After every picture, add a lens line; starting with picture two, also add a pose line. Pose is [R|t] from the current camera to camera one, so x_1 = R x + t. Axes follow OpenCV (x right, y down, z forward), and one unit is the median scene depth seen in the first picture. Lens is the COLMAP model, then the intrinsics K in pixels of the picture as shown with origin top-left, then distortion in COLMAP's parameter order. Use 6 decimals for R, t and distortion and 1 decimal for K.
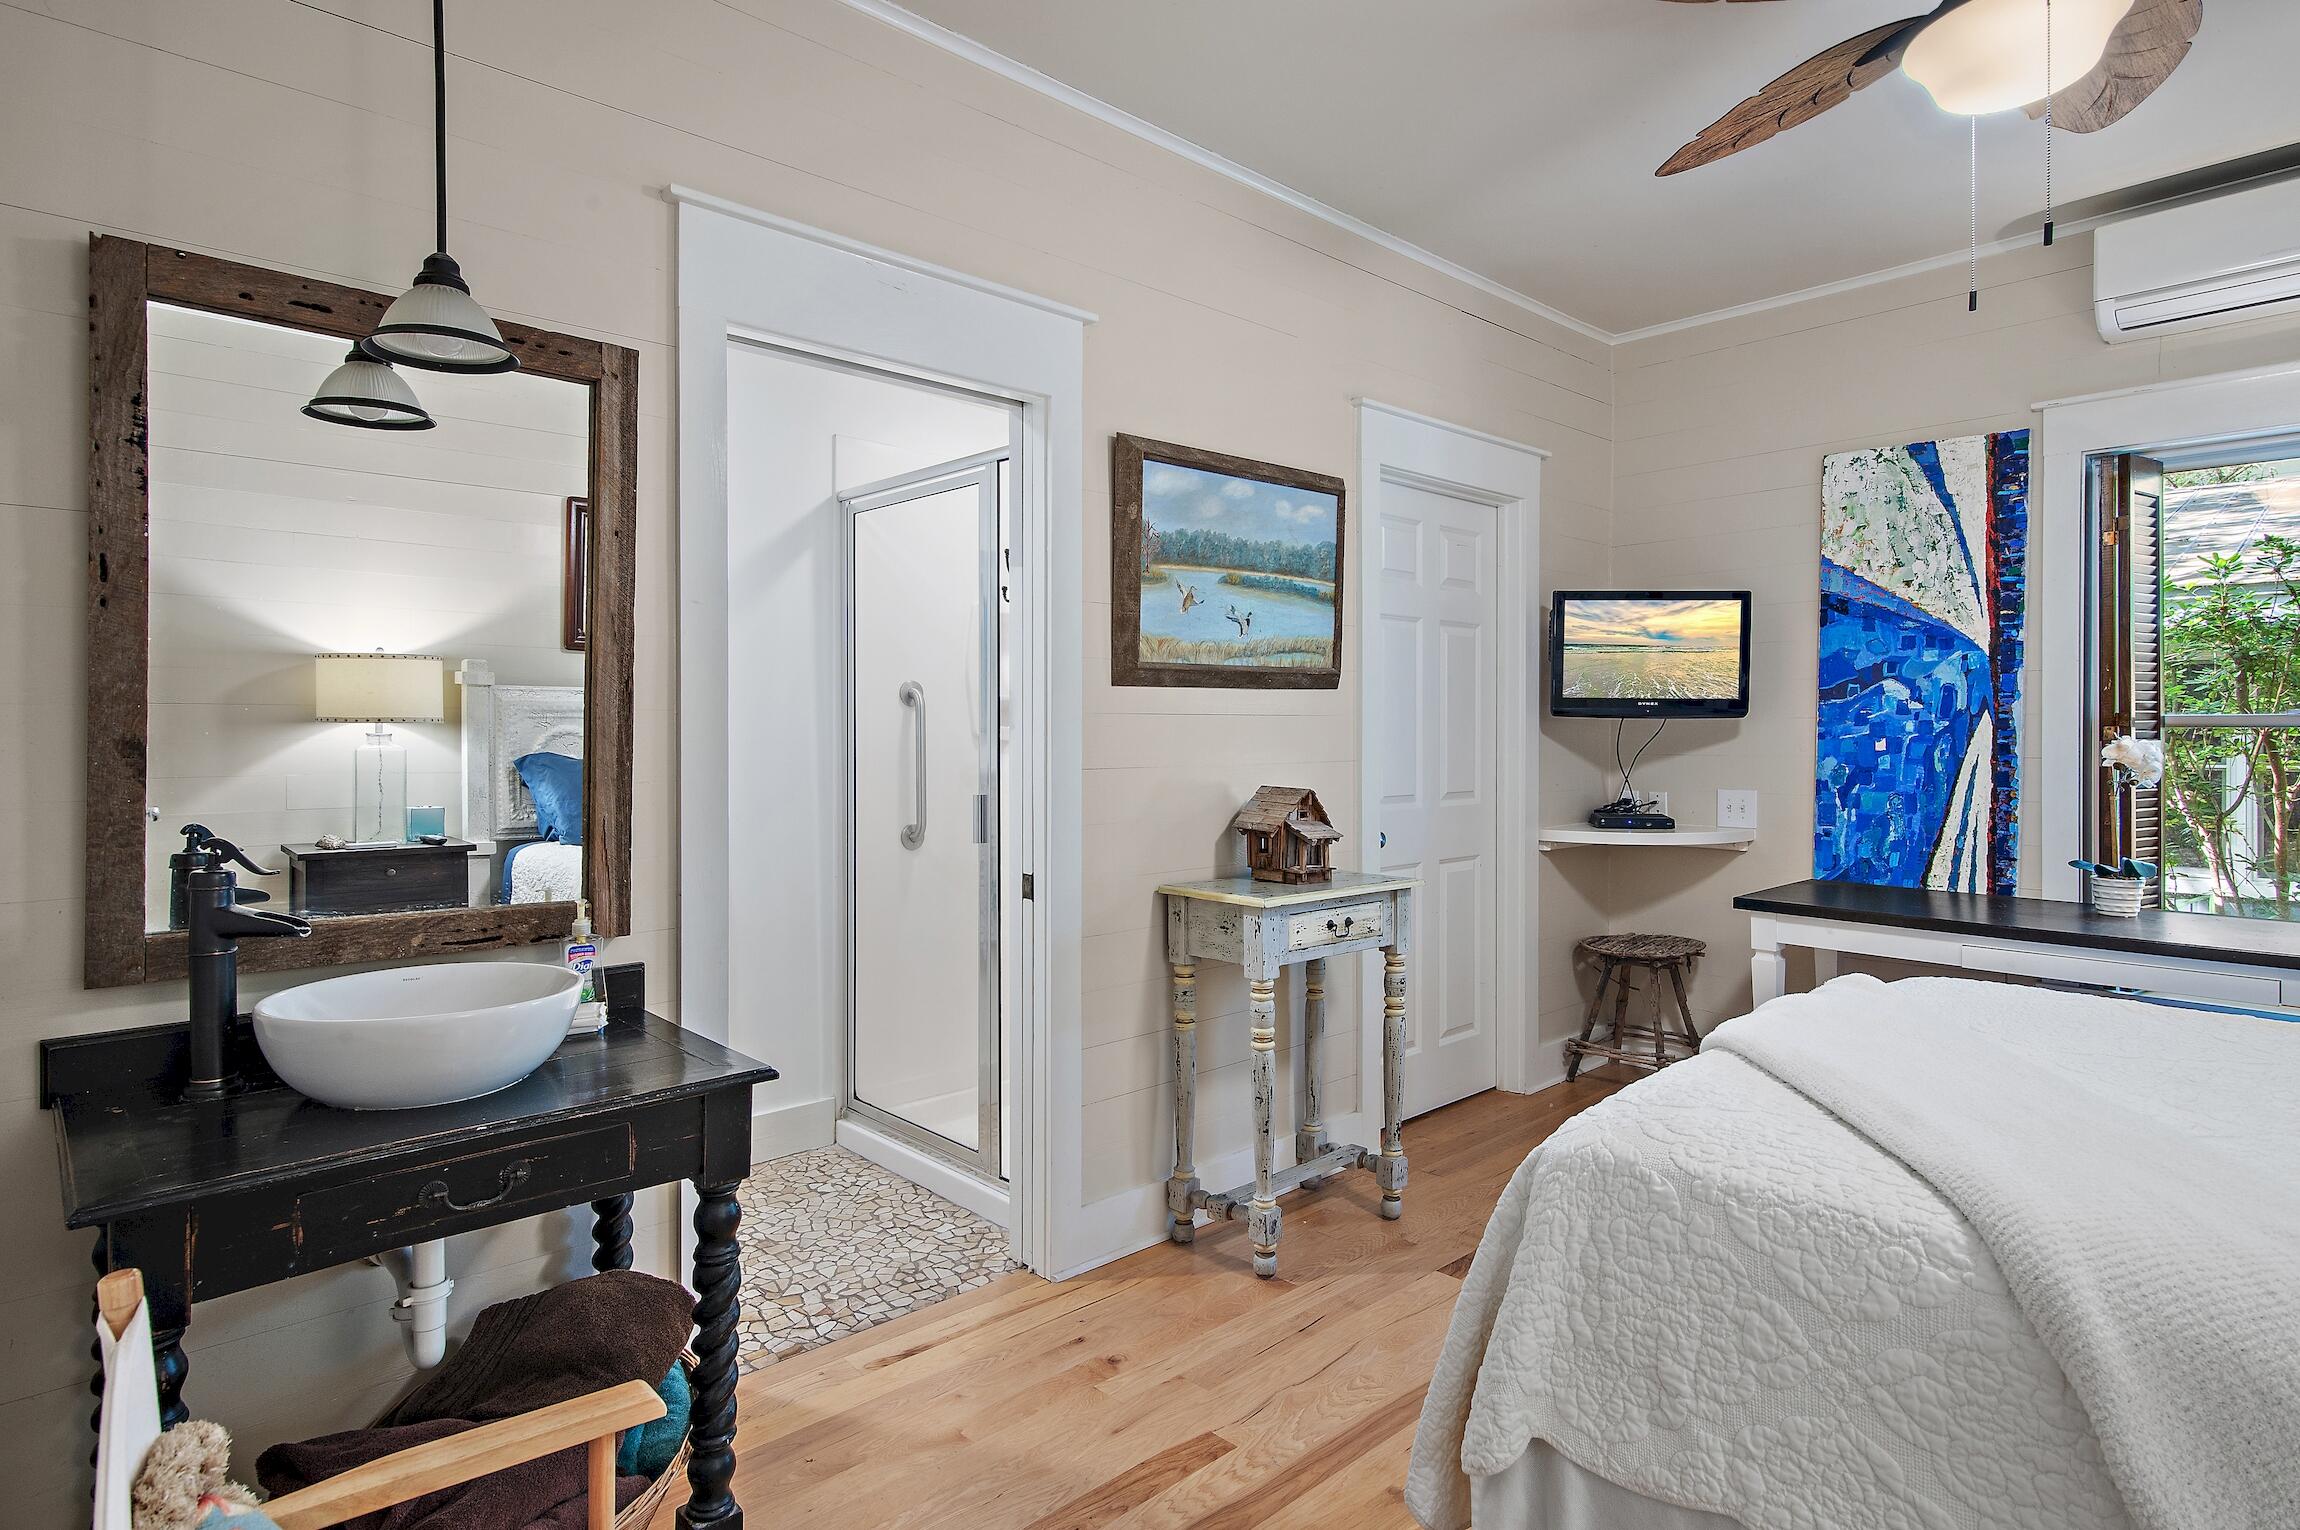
lens RADIAL K [[1229.8, 0, 1146.4], [0, 1229.8, 724.5], [0, 0, 1]] dist [0.001309, 0.000560]
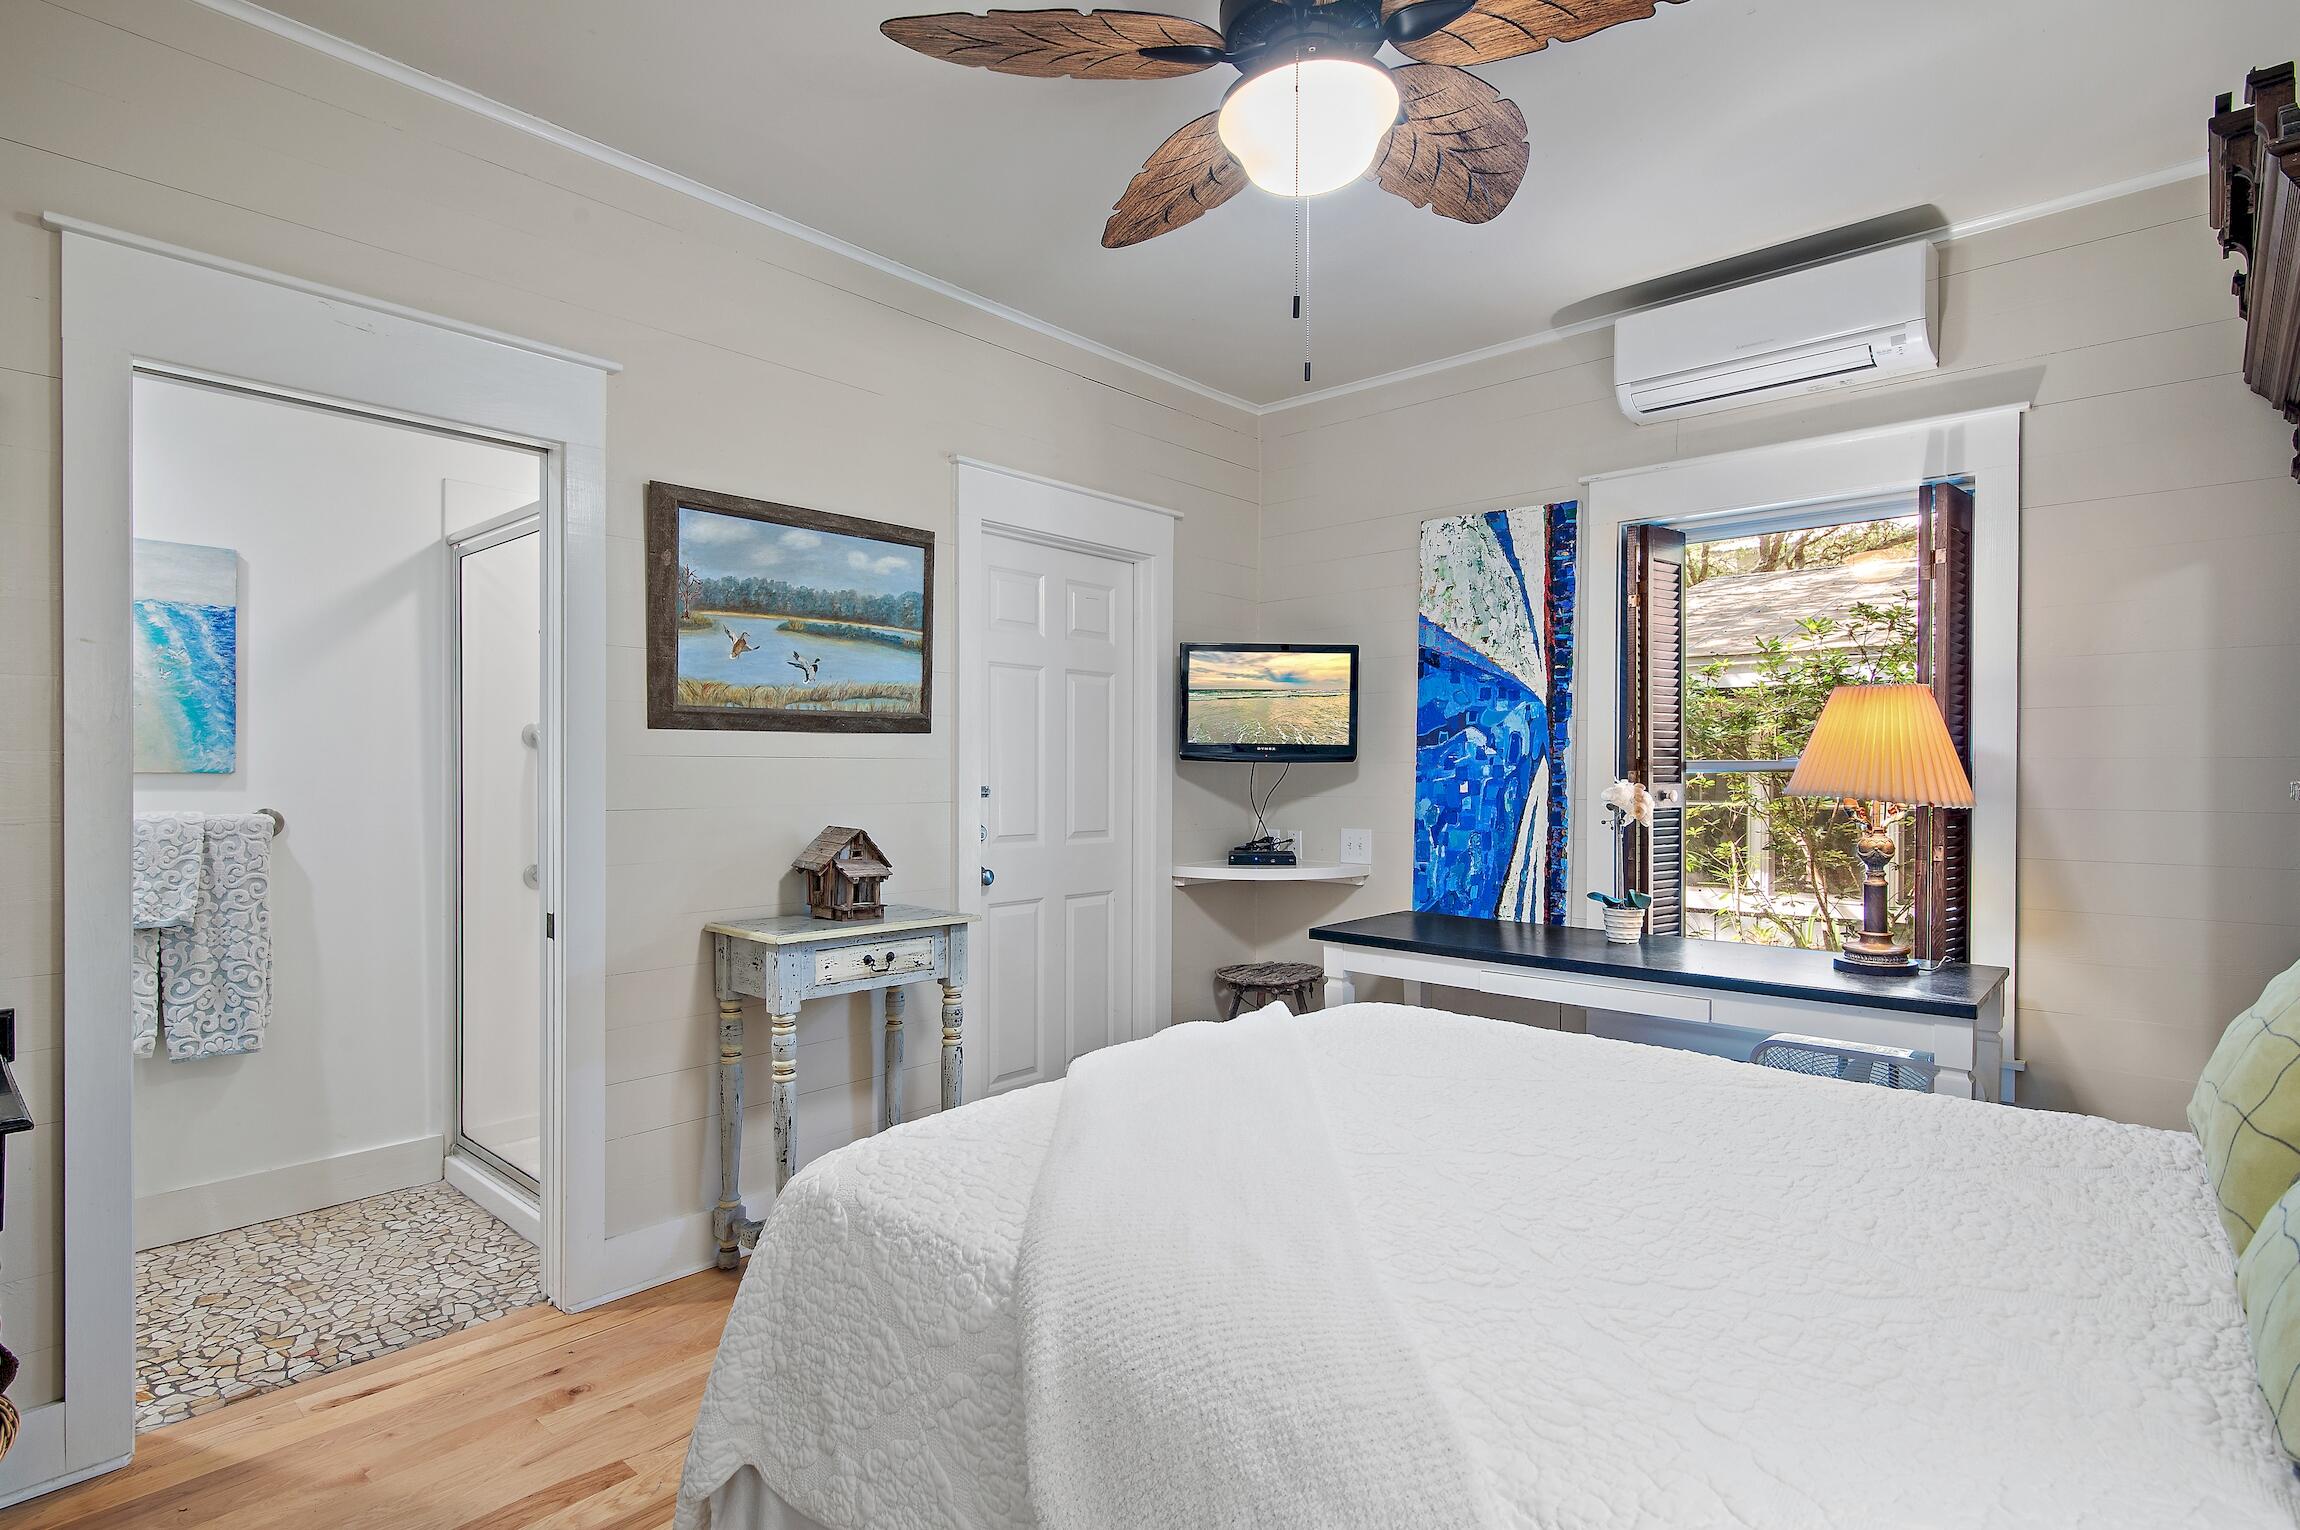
lens RADIAL K [[1149.4, 0, 1151.7], [0, 1149.4, 771.4], [0, 0, 1]] dist [-0.001264, -0.001119]
pose [[0.996126, 0.002829, 0.087892, 0.283149], [-0.003186, 0.999987, 0.003920, -0.000939], [-0.087879, -0.004185, 0.996122, 0.010777]]
